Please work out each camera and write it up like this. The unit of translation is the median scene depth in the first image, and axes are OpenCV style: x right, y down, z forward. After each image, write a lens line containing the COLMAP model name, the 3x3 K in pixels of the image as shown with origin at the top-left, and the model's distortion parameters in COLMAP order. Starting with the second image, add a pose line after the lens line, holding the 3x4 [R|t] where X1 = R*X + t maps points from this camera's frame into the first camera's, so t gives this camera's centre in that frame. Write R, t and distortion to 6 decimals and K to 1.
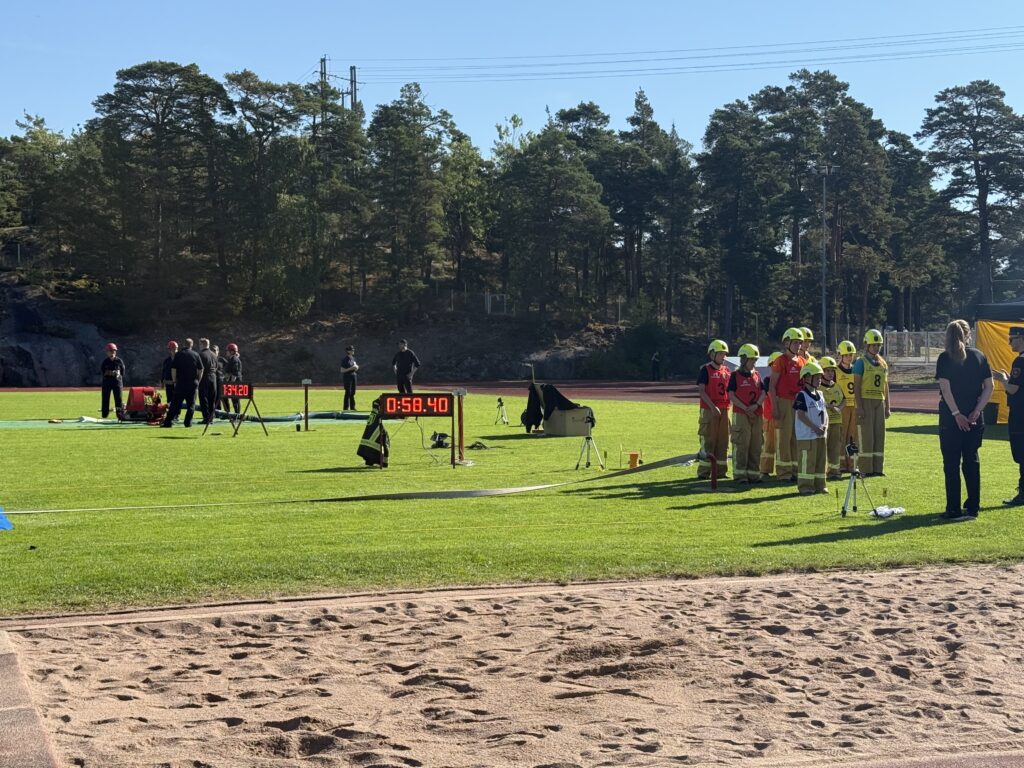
lens RADIAL K [[1518.0, 0, 517.0], [0, 1518.0, 387.3], [0, 0, 1]] dist [0.188033, 0.000000]
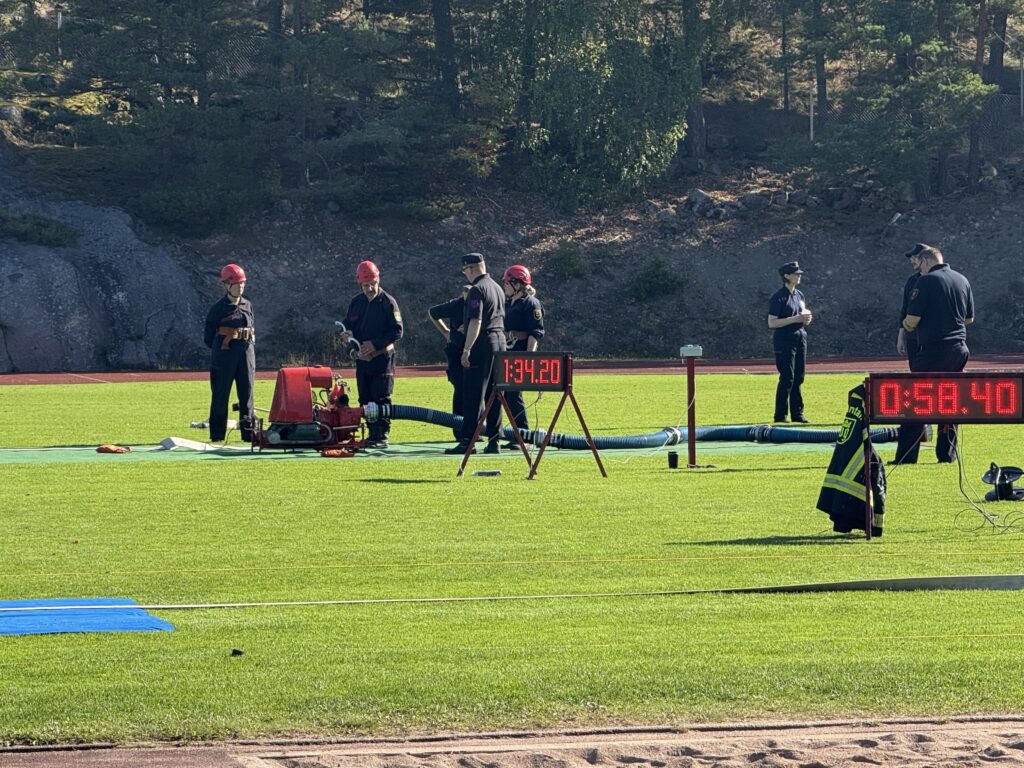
lens RADIAL K [[4409.1, 0, 512.7], [0, 4409.1, 386.6], [0, 0, 1]] dist [0.168816, 0.000000]
pose [[0.985605, -0.006757, -0.168928, 0.021445], [0.007363, 0.999969, 0.002963, 0.002475], [0.168902, -0.004165, 0.985624, -0.235097]]
